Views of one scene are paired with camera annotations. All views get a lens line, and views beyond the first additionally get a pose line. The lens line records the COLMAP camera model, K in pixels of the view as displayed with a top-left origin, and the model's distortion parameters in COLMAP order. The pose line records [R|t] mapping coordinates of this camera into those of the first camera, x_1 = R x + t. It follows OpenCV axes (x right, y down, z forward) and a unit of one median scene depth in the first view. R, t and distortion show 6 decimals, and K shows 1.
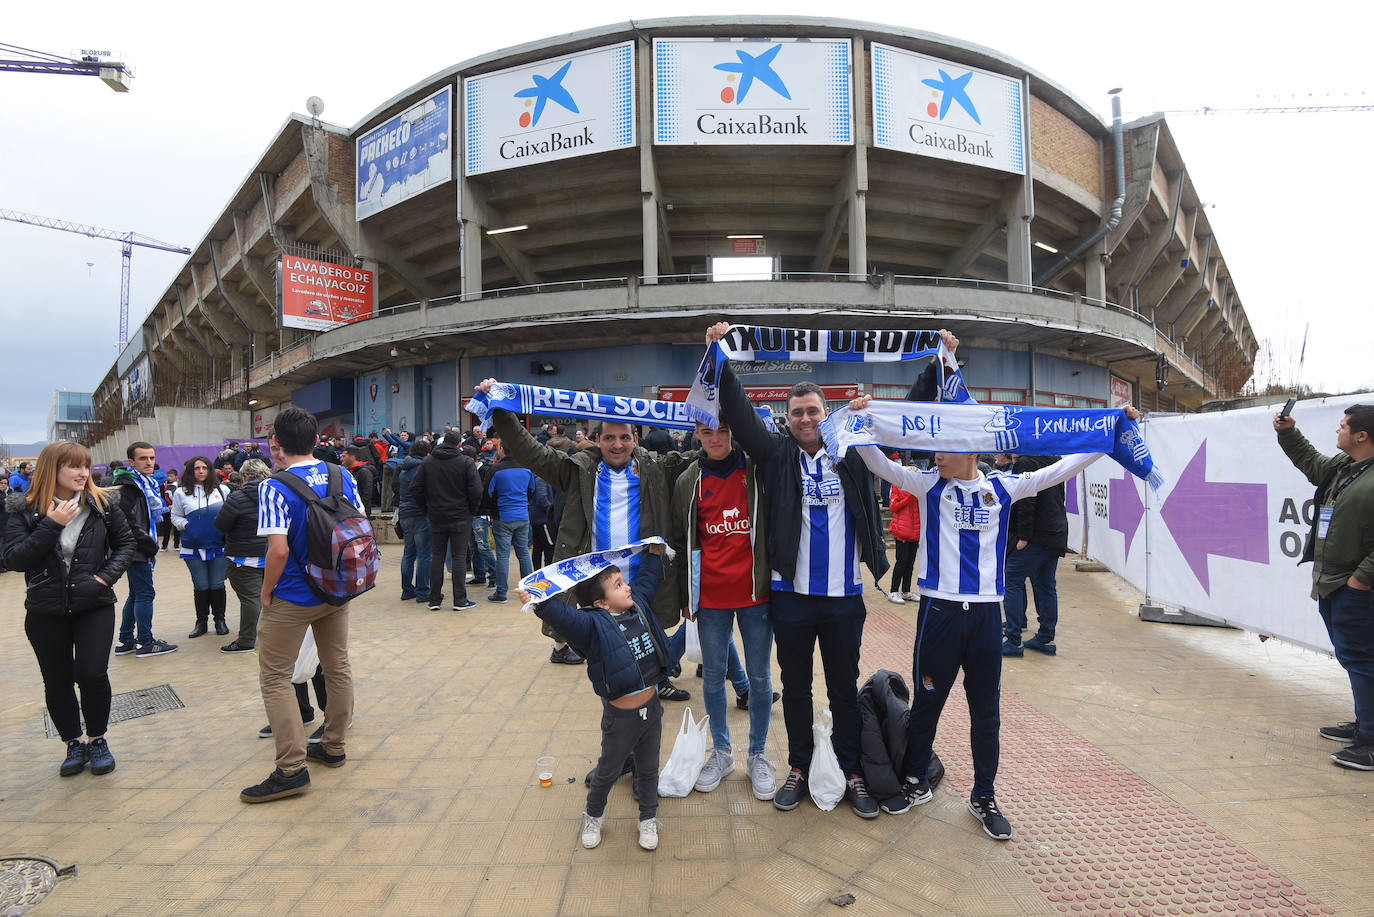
lens RADIAL K [[657.1, 0, 690.4], [0, 657.1, 466.9], [0, 0, 1]] dist [-0.000557, -0.033139]
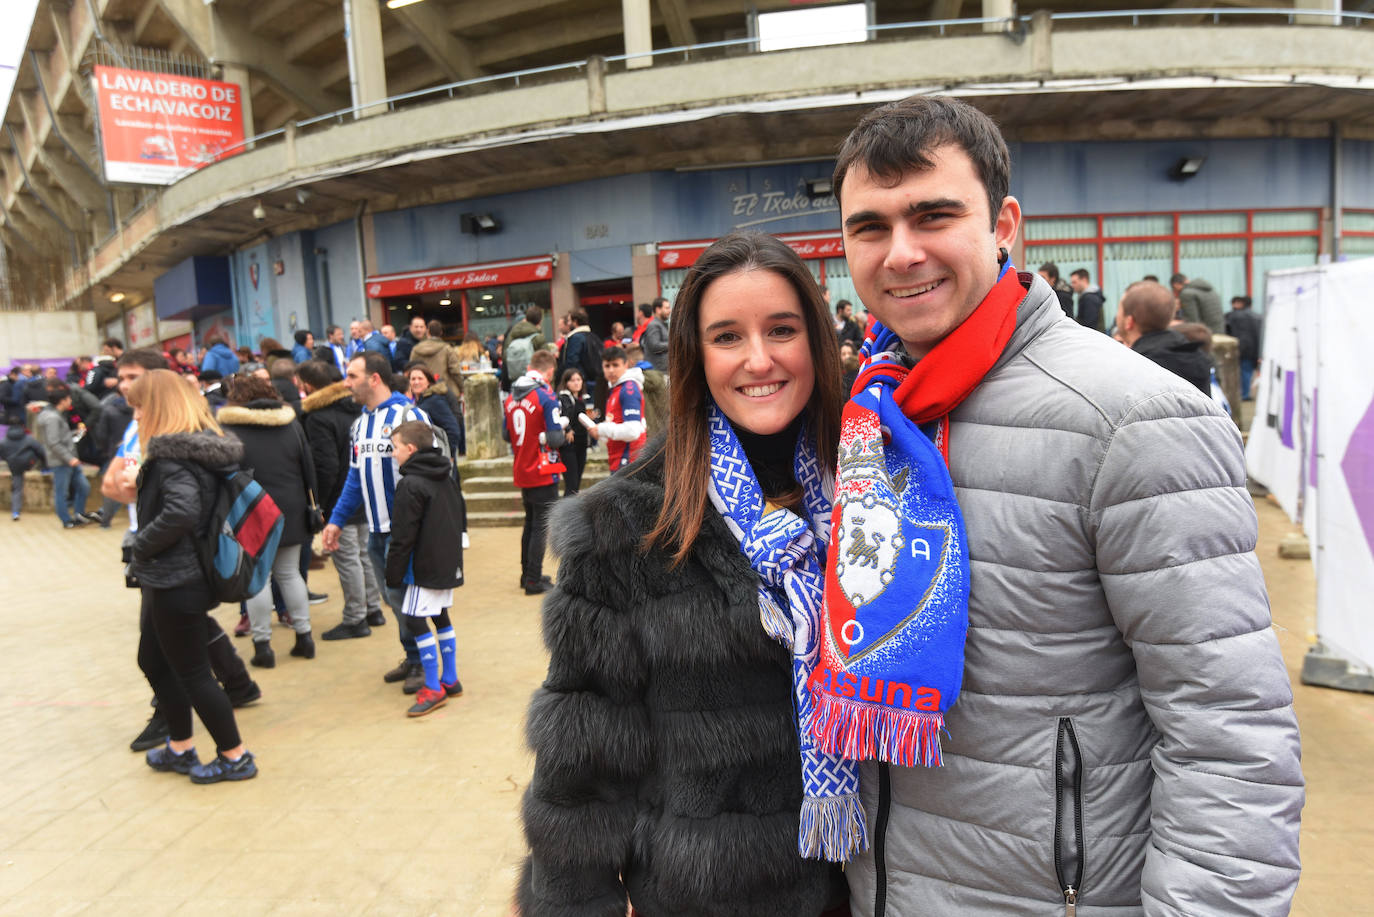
lens RADIAL K [[996.0, 0, 694.3], [0, 996.0, 469.7], [0, 0, 1]] dist [0.041760, -0.040059]
pose [[0.988933, -0.025639, -0.146134, 0.103705], [0.040940, 0.993872, 0.102675, -0.006145], [0.142606, -0.107522, 0.983922, 0.059913]]
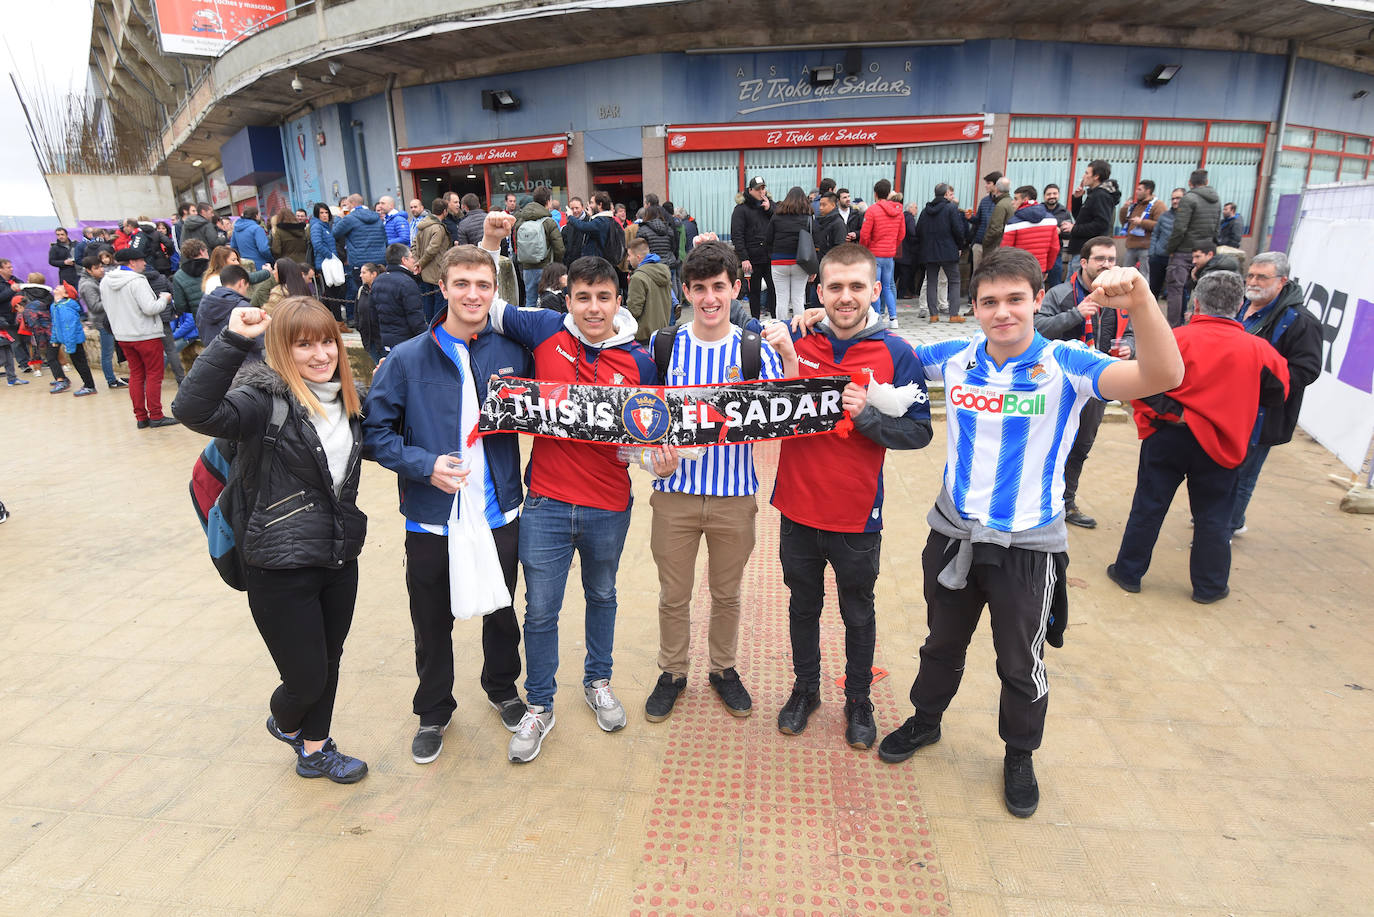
lens RADIAL K [[752.6, 0, 692.8], [0, 752.6, 466.6], [0, 0, 1]] dist [0.000671, -0.022683]
pose [[0.991482, 0.032970, -0.126002, 0.073781], [0.005766, 0.955368, 0.295362, -0.017527], [0.130116, -0.293573, 0.947040, 0.176757]]
